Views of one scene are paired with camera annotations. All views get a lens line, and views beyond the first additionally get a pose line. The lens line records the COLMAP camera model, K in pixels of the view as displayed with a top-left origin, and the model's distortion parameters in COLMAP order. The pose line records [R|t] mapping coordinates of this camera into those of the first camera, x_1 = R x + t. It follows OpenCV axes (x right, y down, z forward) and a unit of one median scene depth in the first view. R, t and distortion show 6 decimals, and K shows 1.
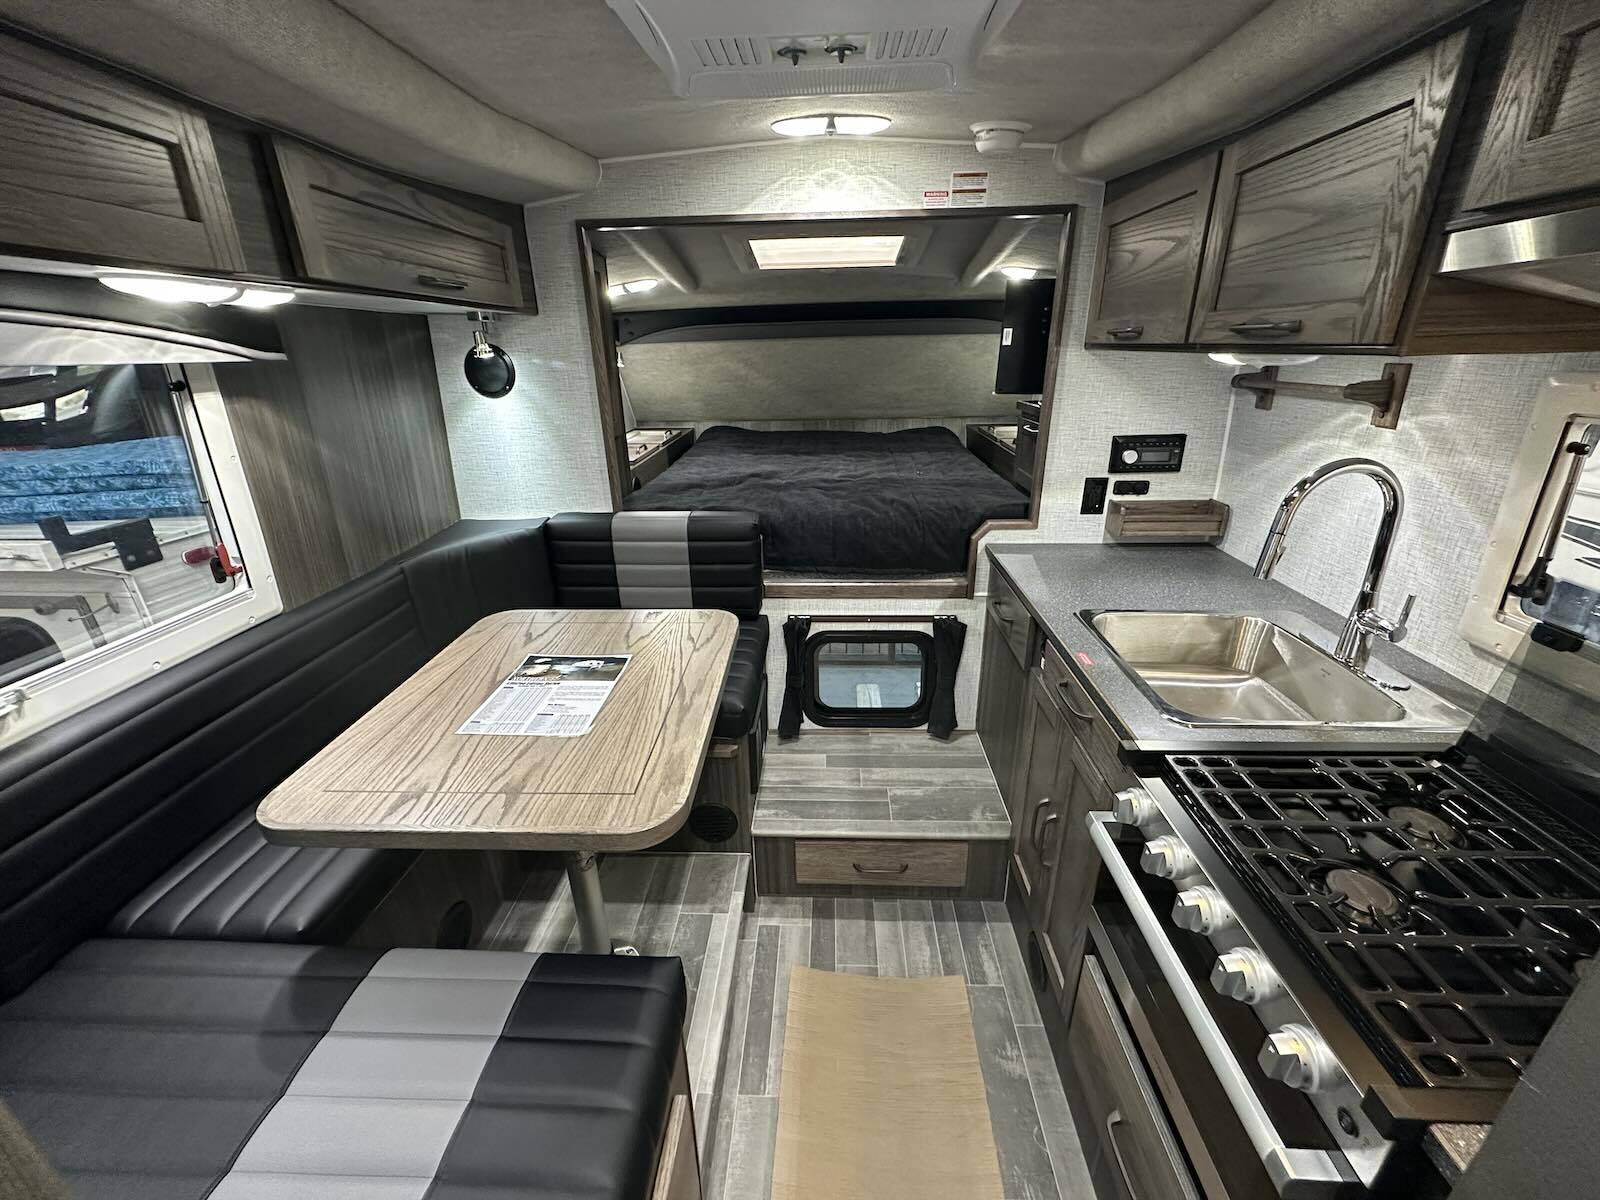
lens RADIAL K [[637.7, 0, 800.0], [0, 637.7, 600.0], [0, 0, 1]] dist [0.000069, 0.000345]
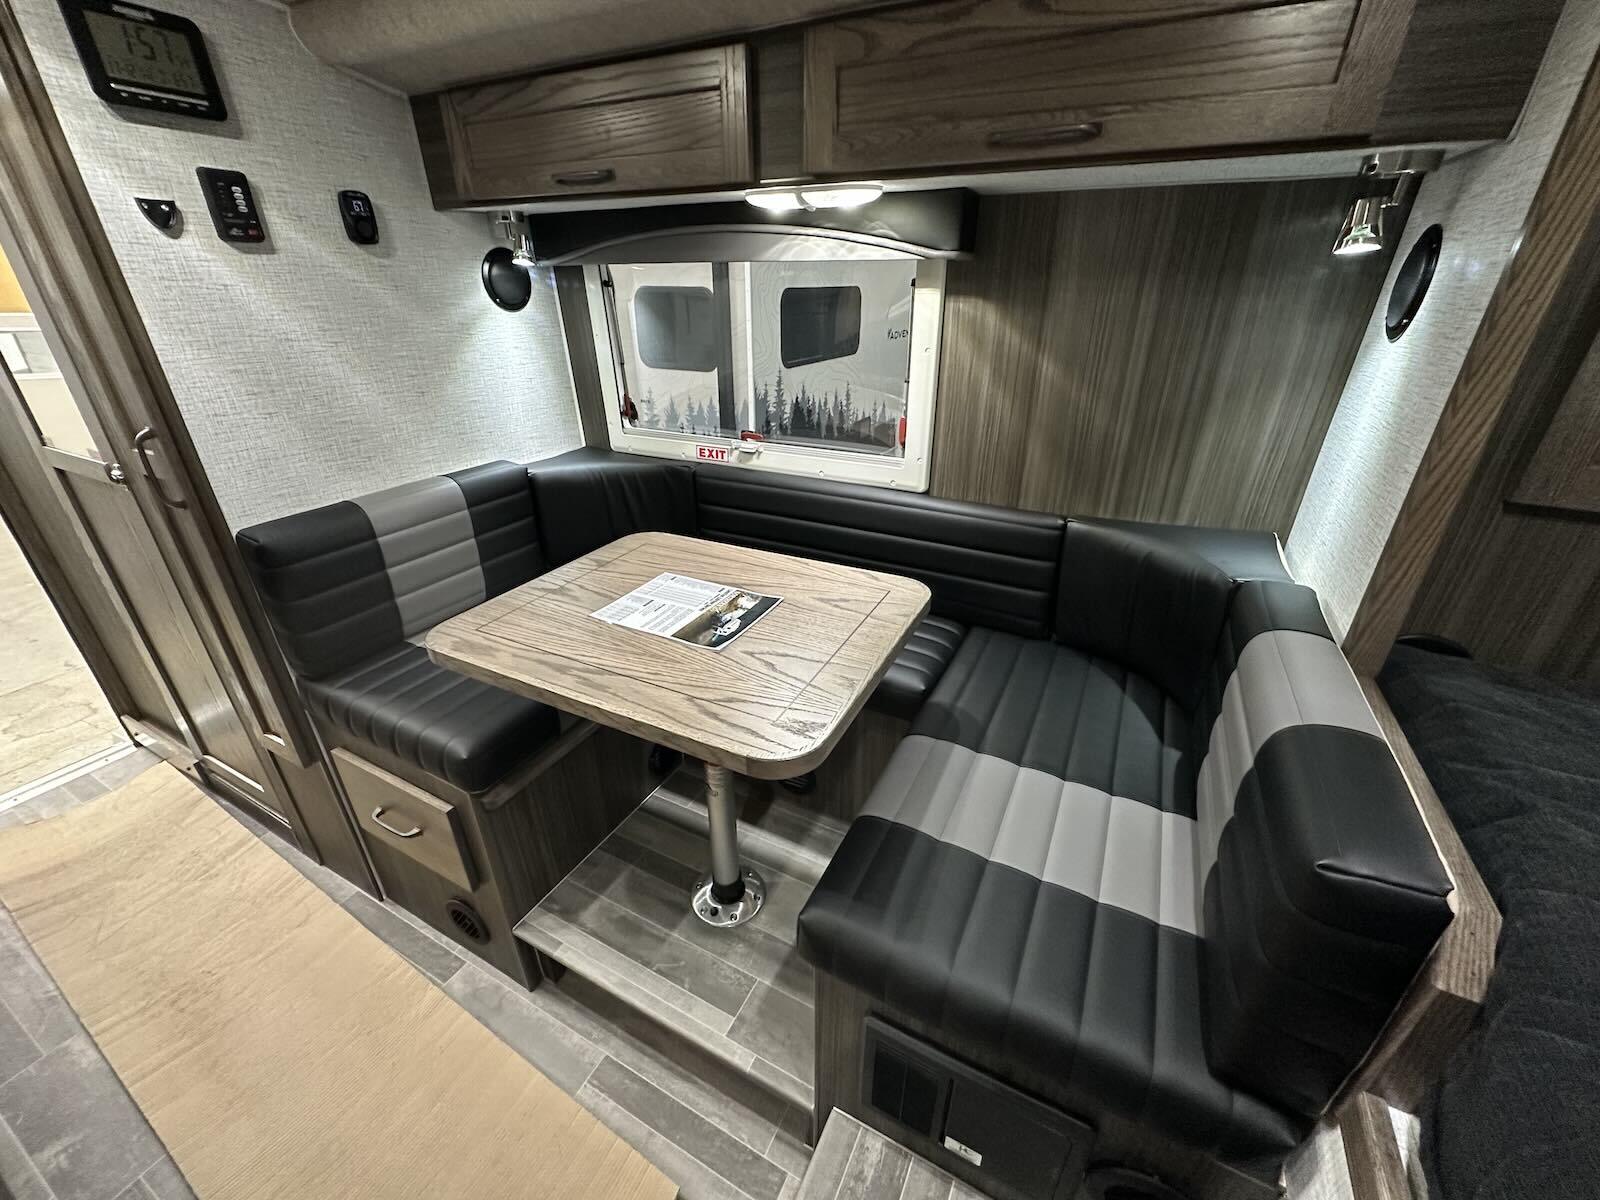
lens RADIAL K [[641.3, 0, 800.0], [0, 641.3, 600.0], [0, 0, 1]] dist [-0.000477, 0.000041]
pose [[-0.424556, 0.416971, -0.803671, 0.313548], [-0.329382, 0.755687, 0.566078, -0.454227], [0.843362, 0.505046, -0.183488, 1.233205]]
